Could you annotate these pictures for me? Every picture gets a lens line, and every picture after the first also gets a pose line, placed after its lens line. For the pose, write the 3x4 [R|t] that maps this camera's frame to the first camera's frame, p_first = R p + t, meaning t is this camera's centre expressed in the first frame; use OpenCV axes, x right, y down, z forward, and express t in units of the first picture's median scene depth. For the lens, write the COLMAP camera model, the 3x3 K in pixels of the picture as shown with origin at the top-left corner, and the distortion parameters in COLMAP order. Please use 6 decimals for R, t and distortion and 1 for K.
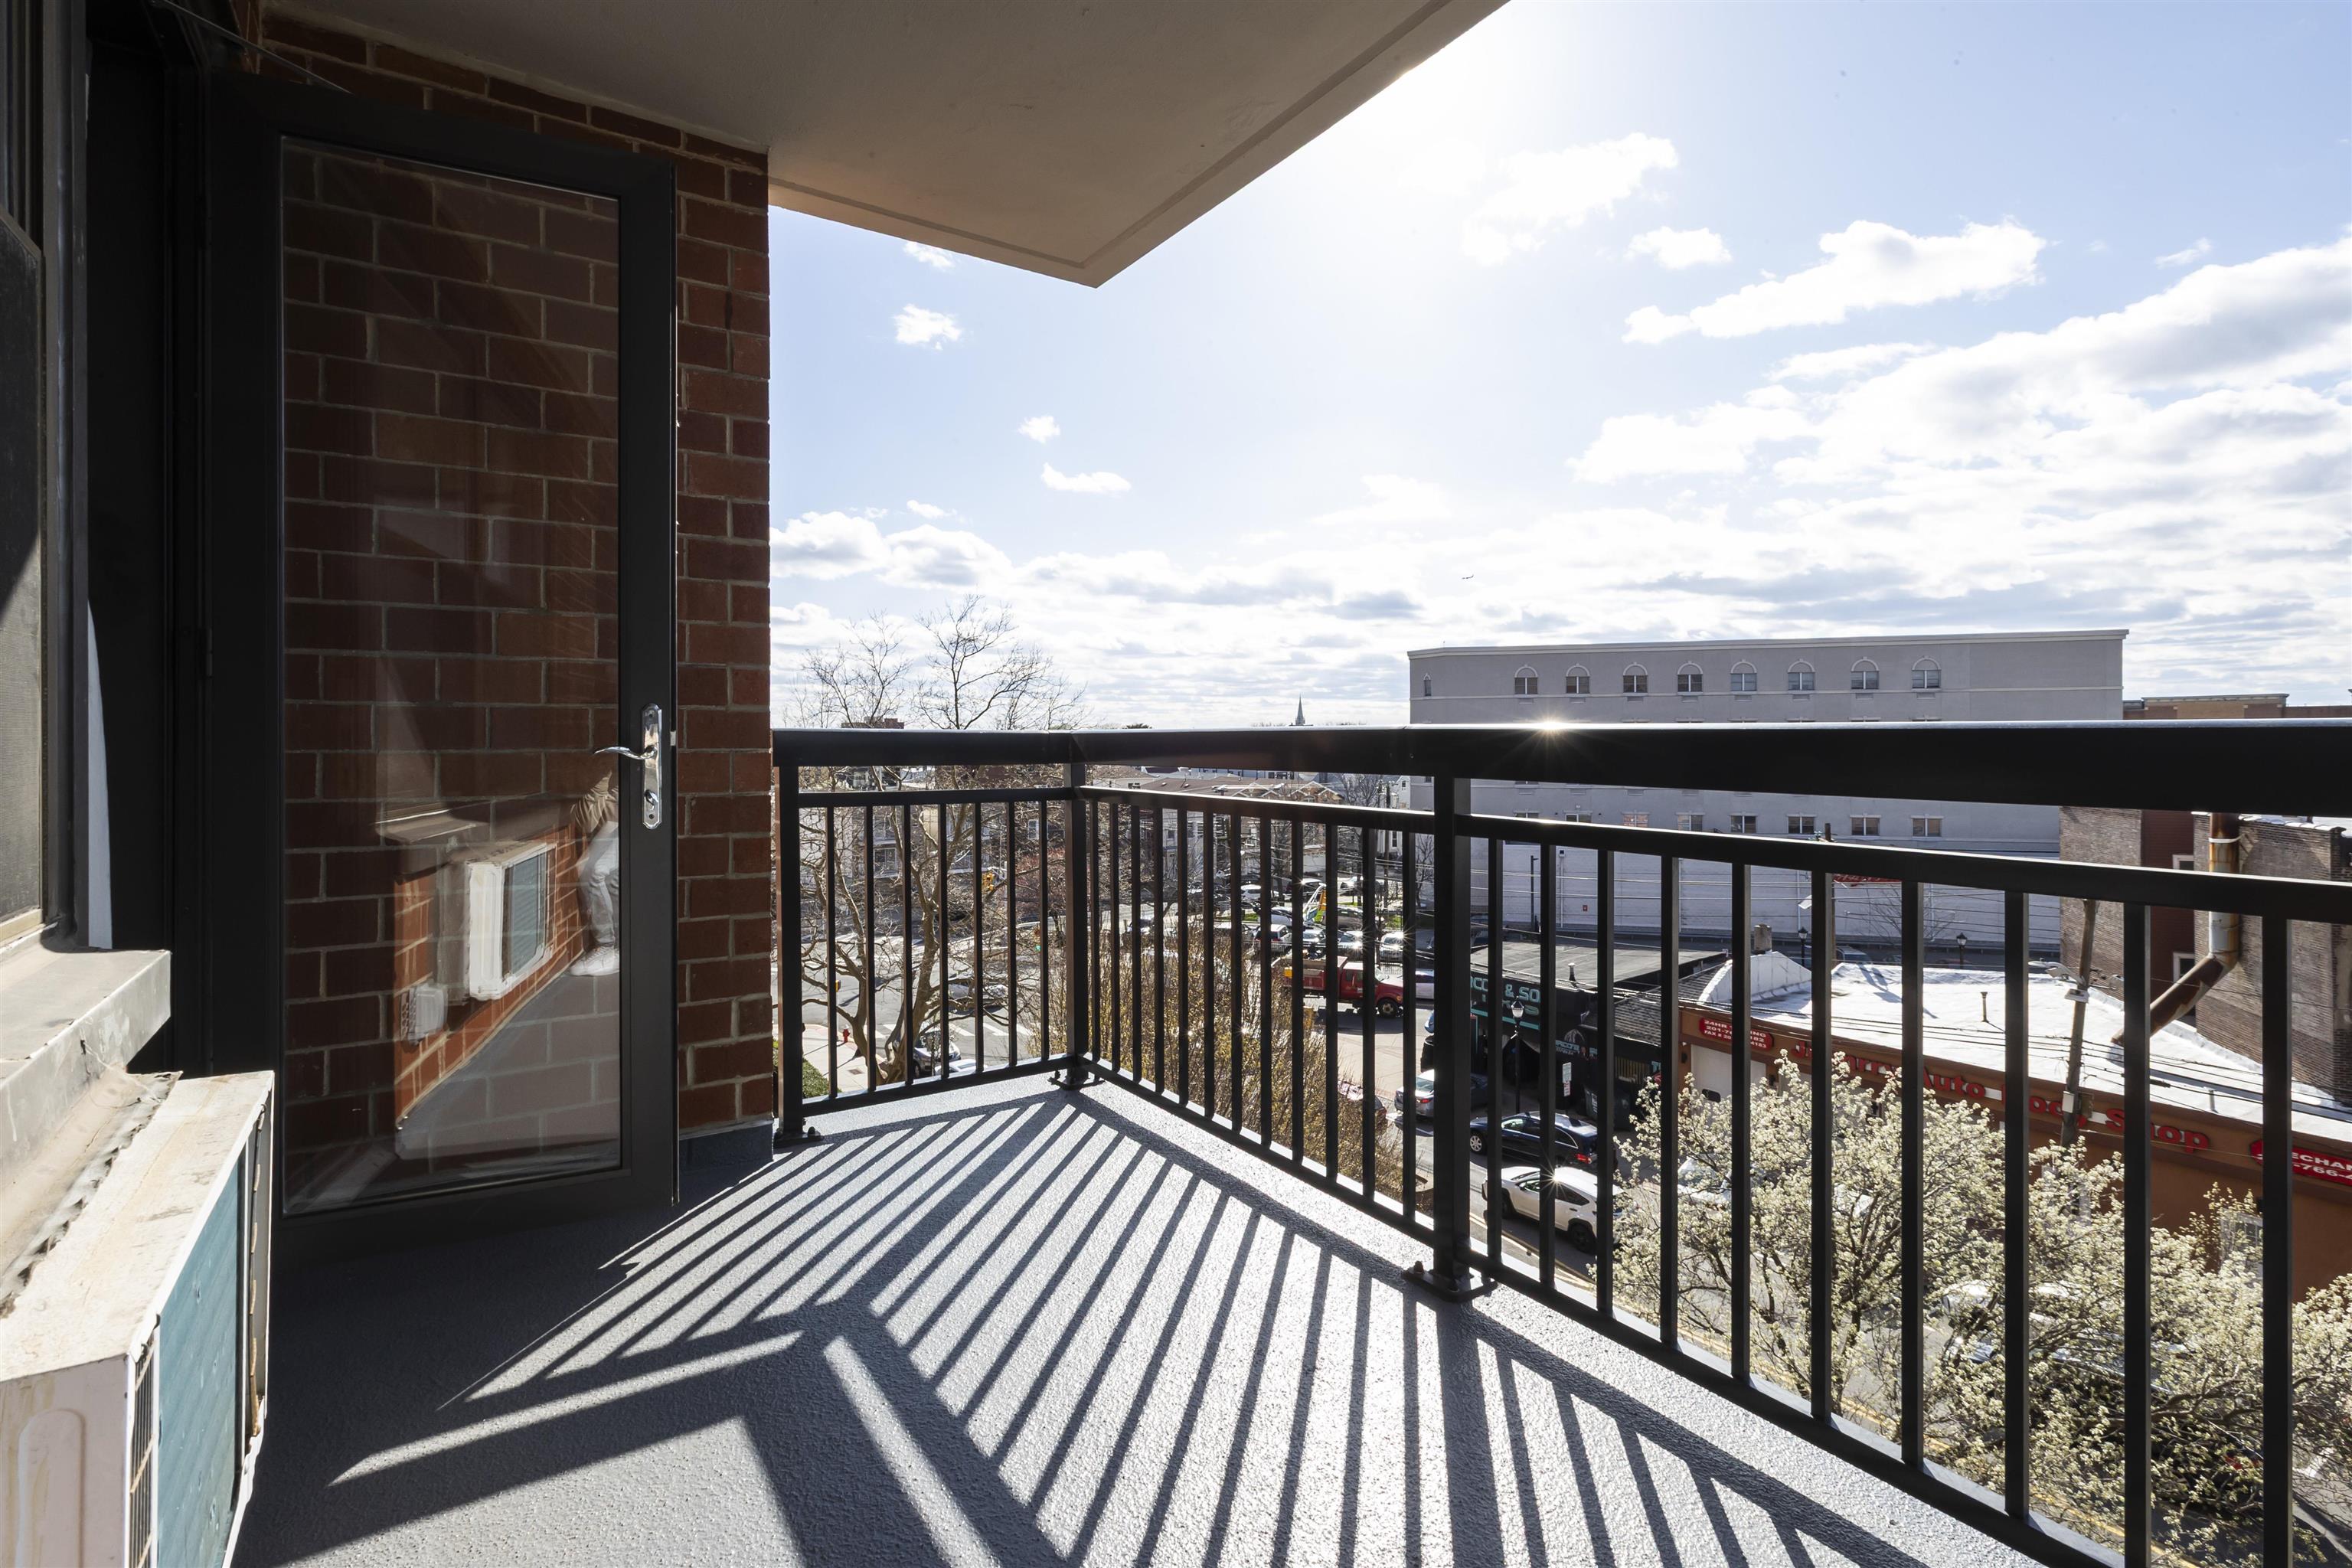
lens RADIAL K [[1098.1, 0, 1146.9], [0, 1098.1, 766.8], [0, 0, 1]] dist [-0.009601, 0.006859]
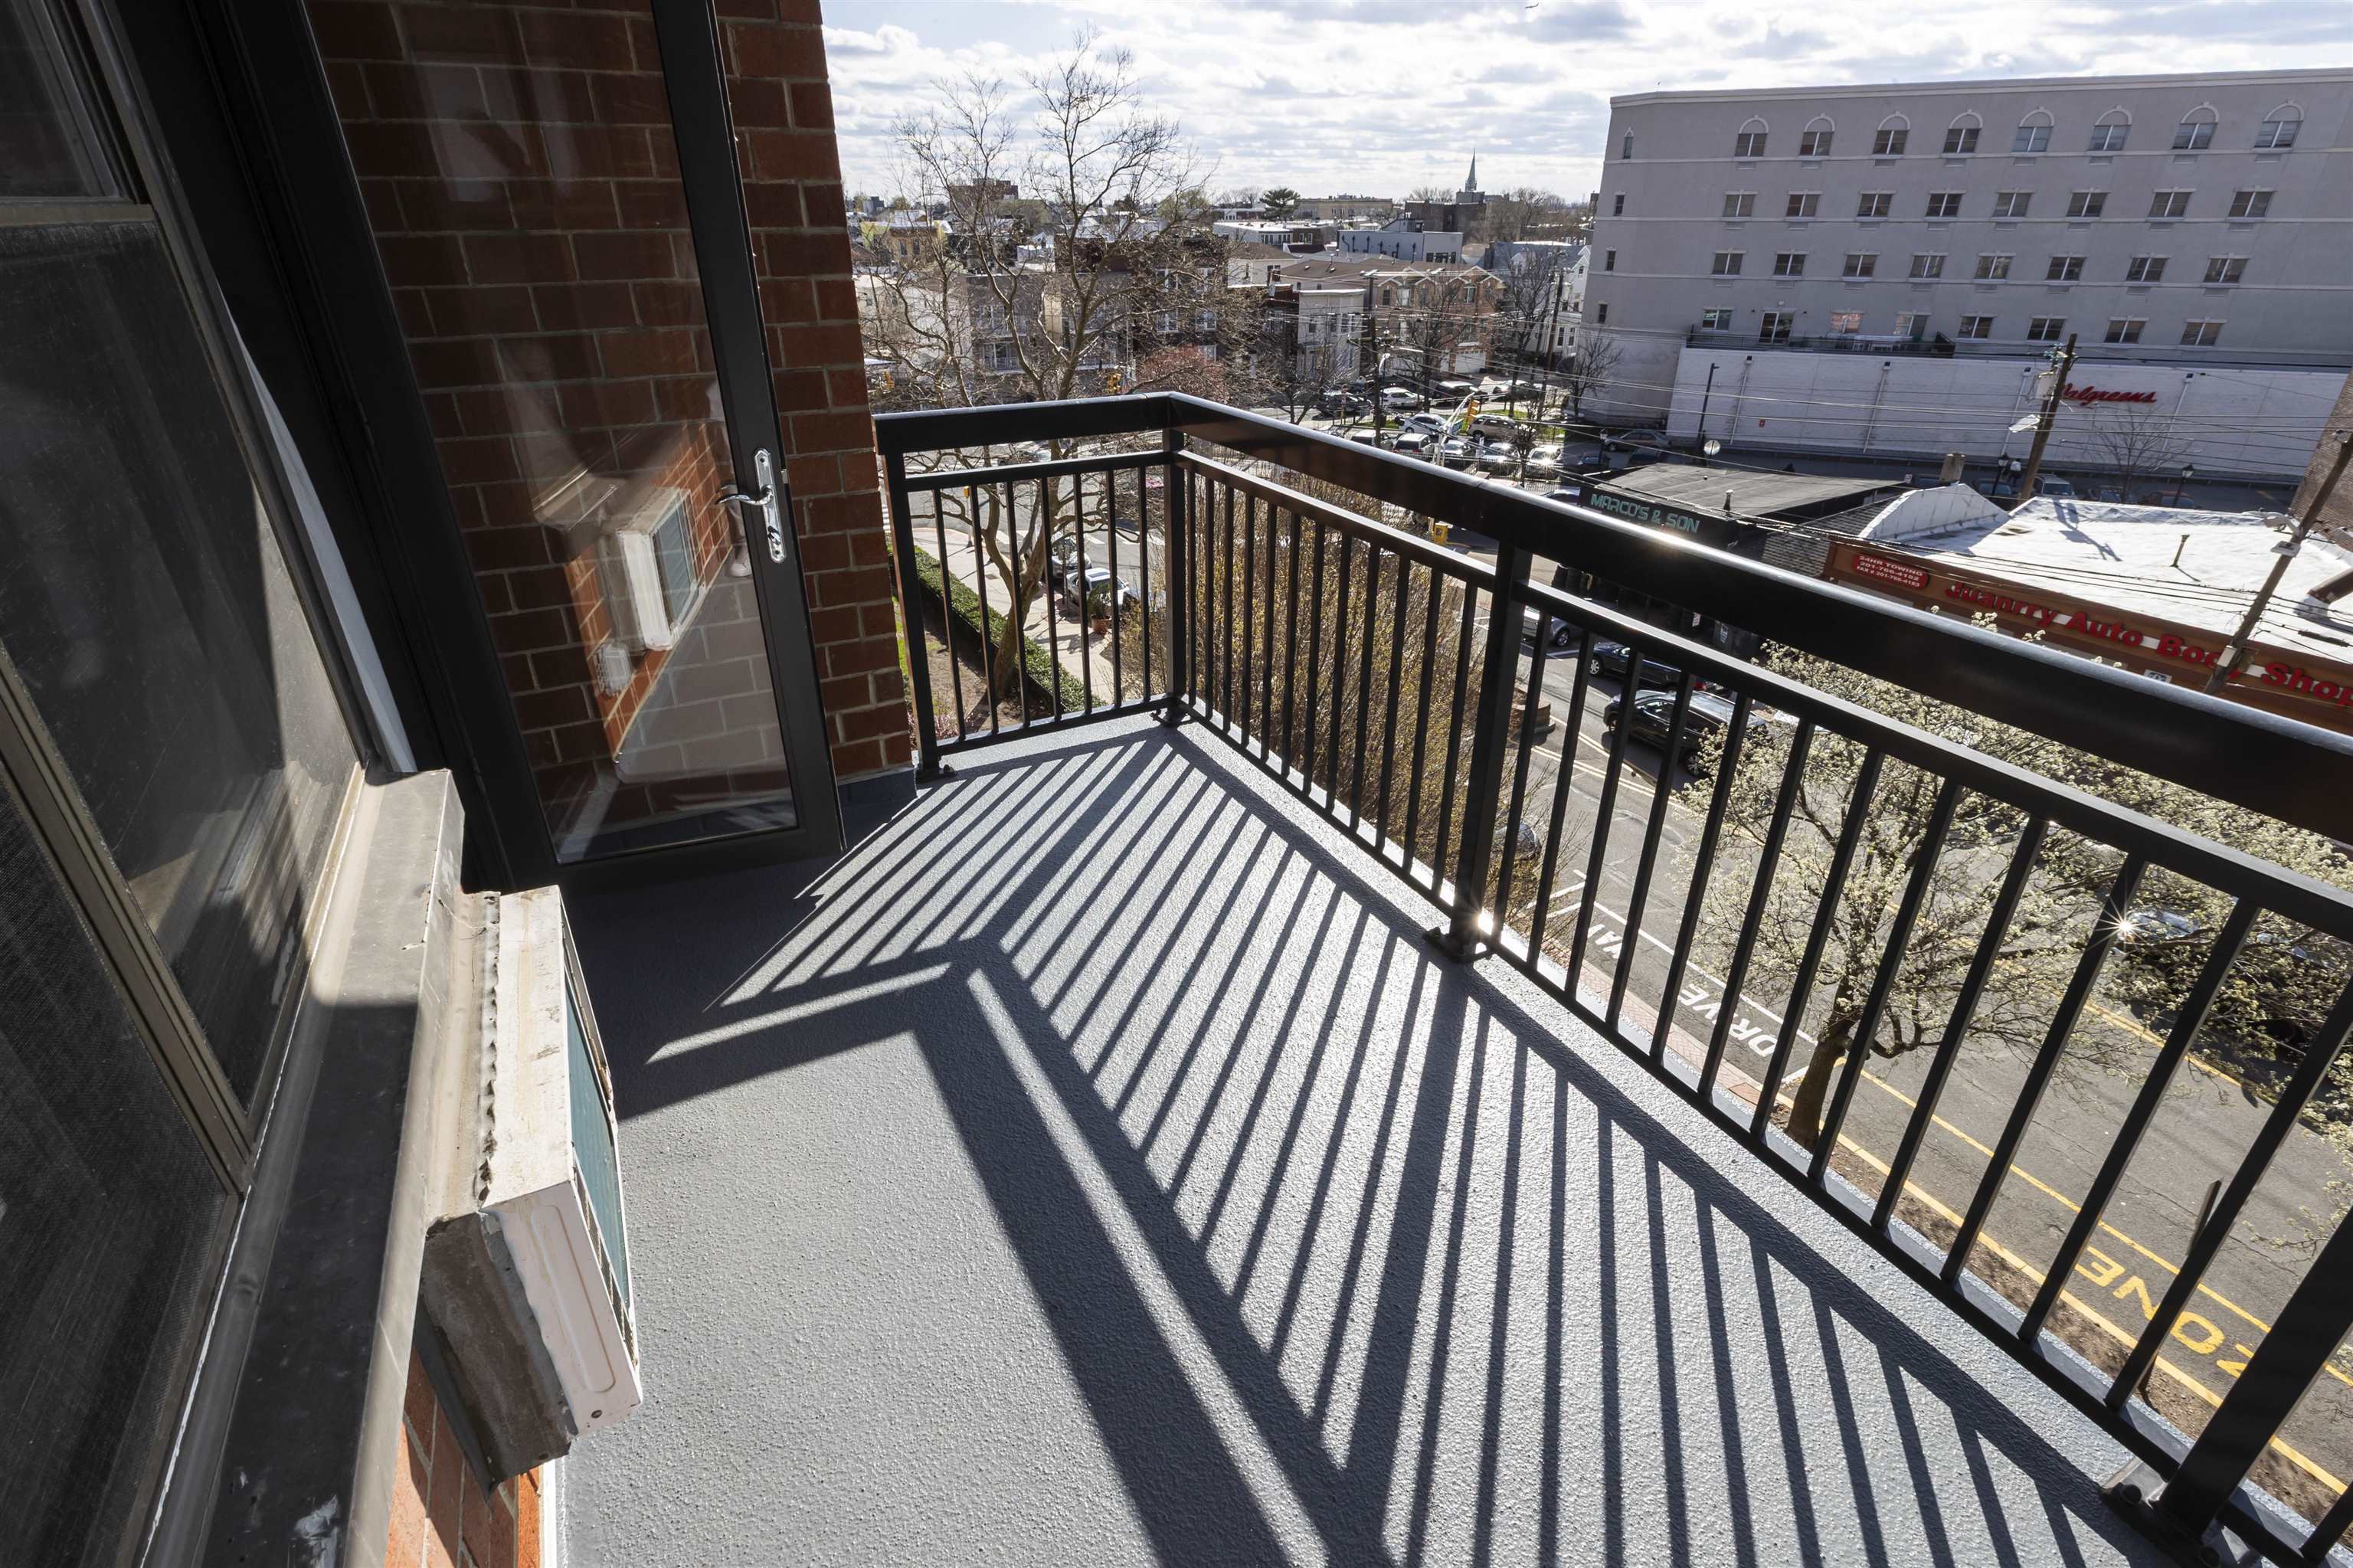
lens RADIAL K [[1098.6, 0, 1168.3], [0, 1098.6, 807.1], [0, 0, 1]] dist [-0.009601, 0.006859]
pose [[0.995350, 0.043077, -0.086155, 0.034905], [0.000830, 0.890565, 0.454855, -0.167430], [0.096320, -0.452812, 0.886388, -0.044001]]
